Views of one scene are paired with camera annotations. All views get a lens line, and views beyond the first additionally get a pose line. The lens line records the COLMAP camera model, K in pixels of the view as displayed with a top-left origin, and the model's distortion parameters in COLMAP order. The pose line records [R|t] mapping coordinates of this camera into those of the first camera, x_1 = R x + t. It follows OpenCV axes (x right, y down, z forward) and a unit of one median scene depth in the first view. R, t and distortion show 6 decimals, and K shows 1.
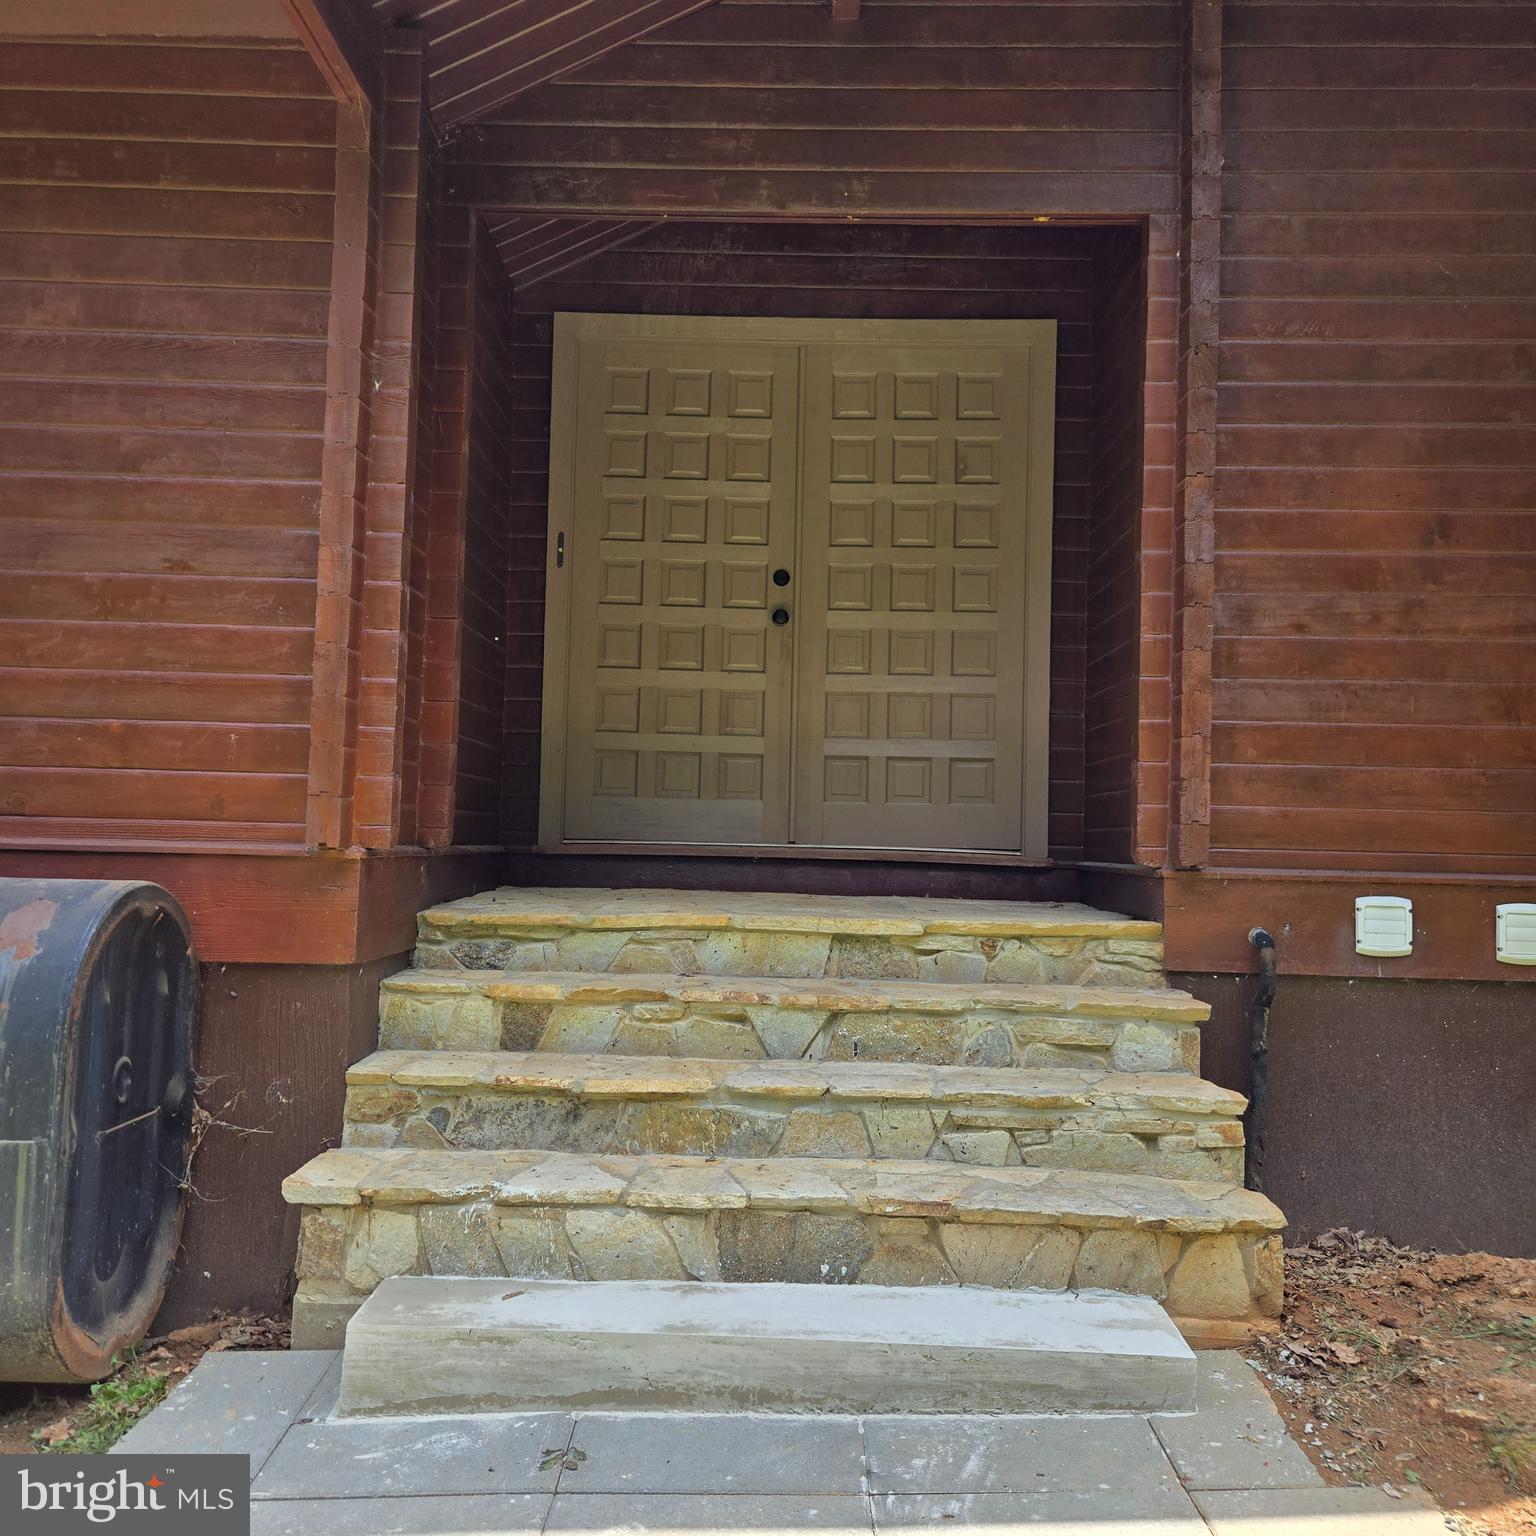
lens RADIAL K [[1382.4, 0, 768.4], [0, 1382.4, 764.8], [0, 0, 1]] dist [0.078757, -0.058369]
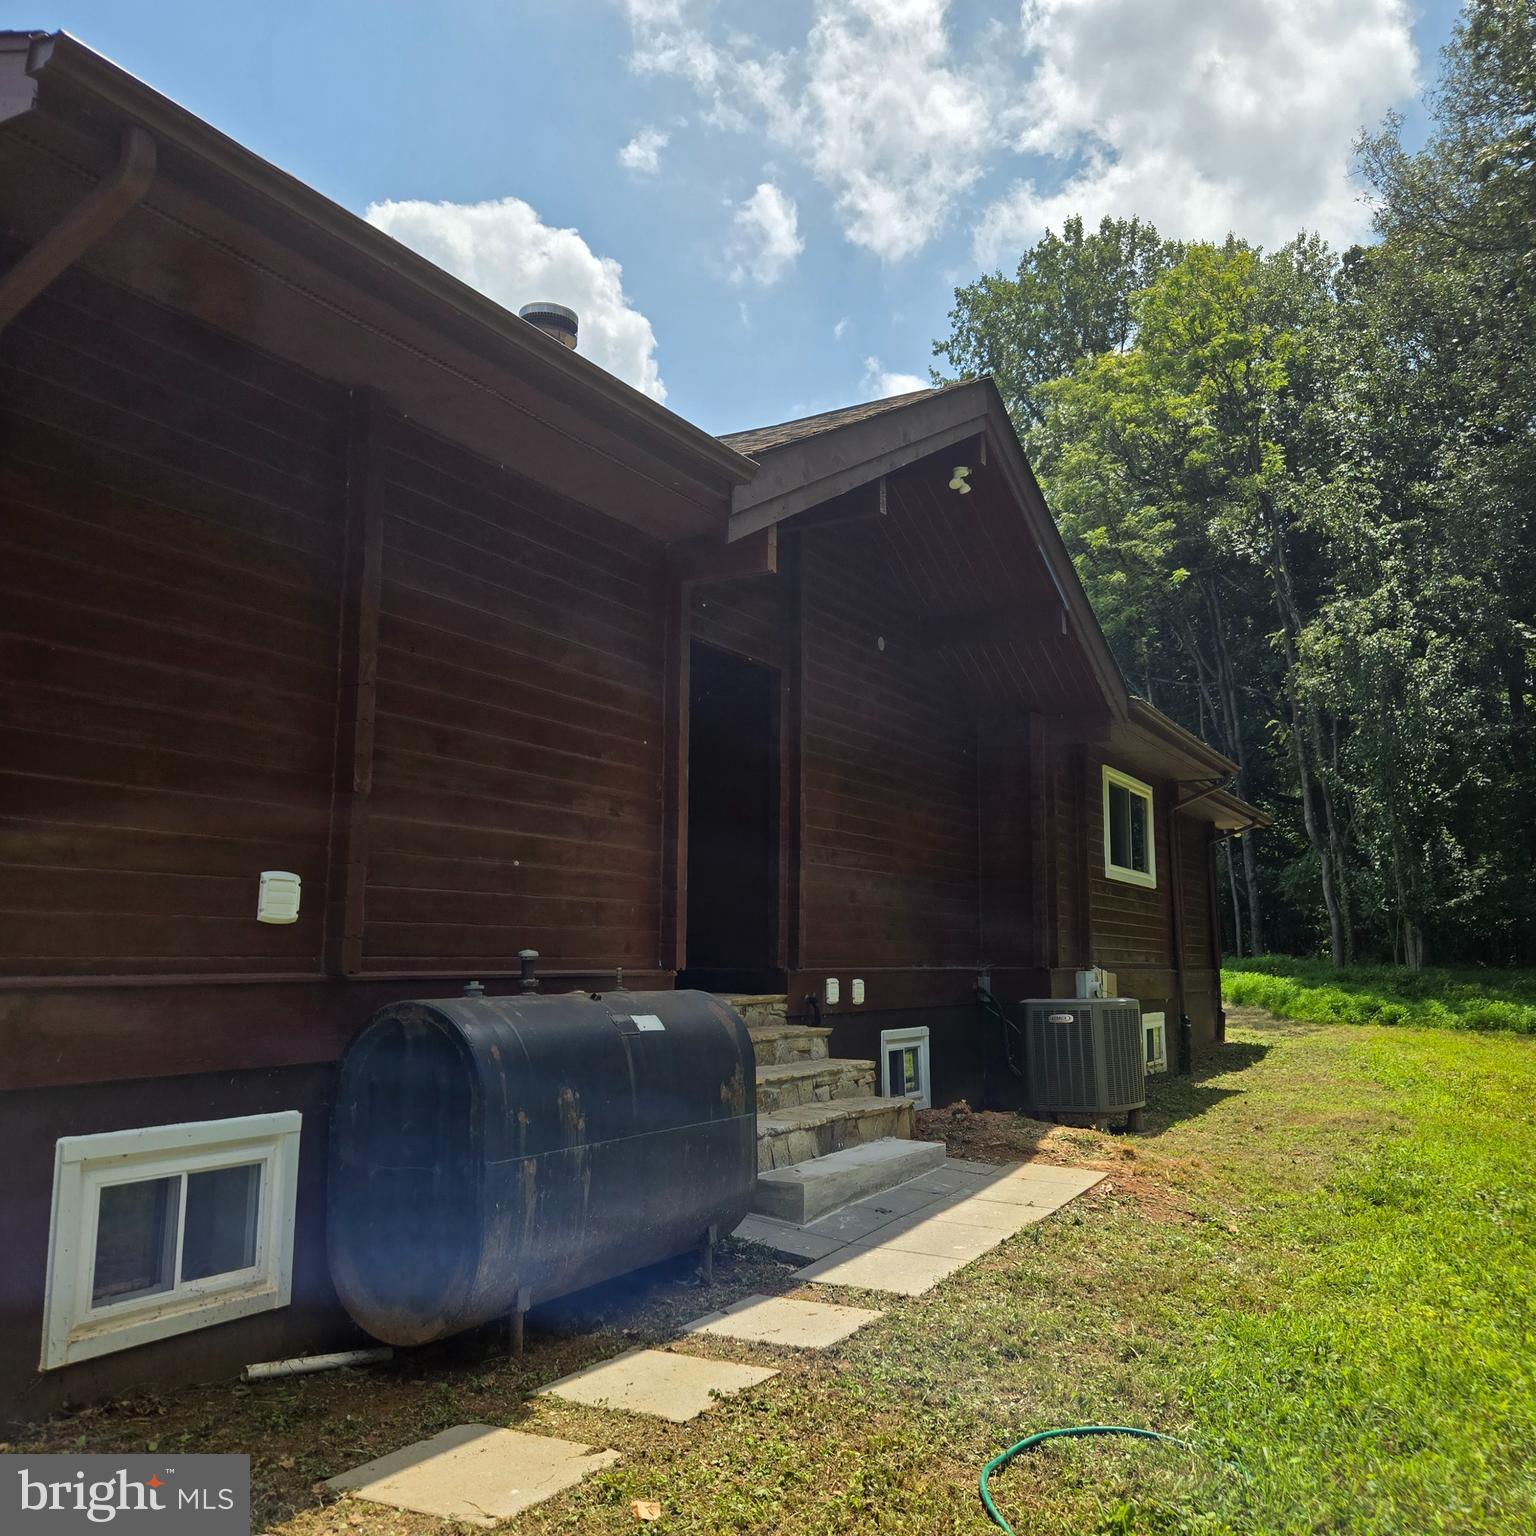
lens RADIAL K [[1382.4, 0, 769.6], [0, 1382.4, 767.1], [0, 0, 1]] dist [0.078757, -0.058369]
pose [[0.468976, 0.101238, 0.877389, -1.947784], [-0.043966, 0.994853, -0.091291, -0.049362], [-0.882116, 0.004238, 0.471014, -0.004594]]
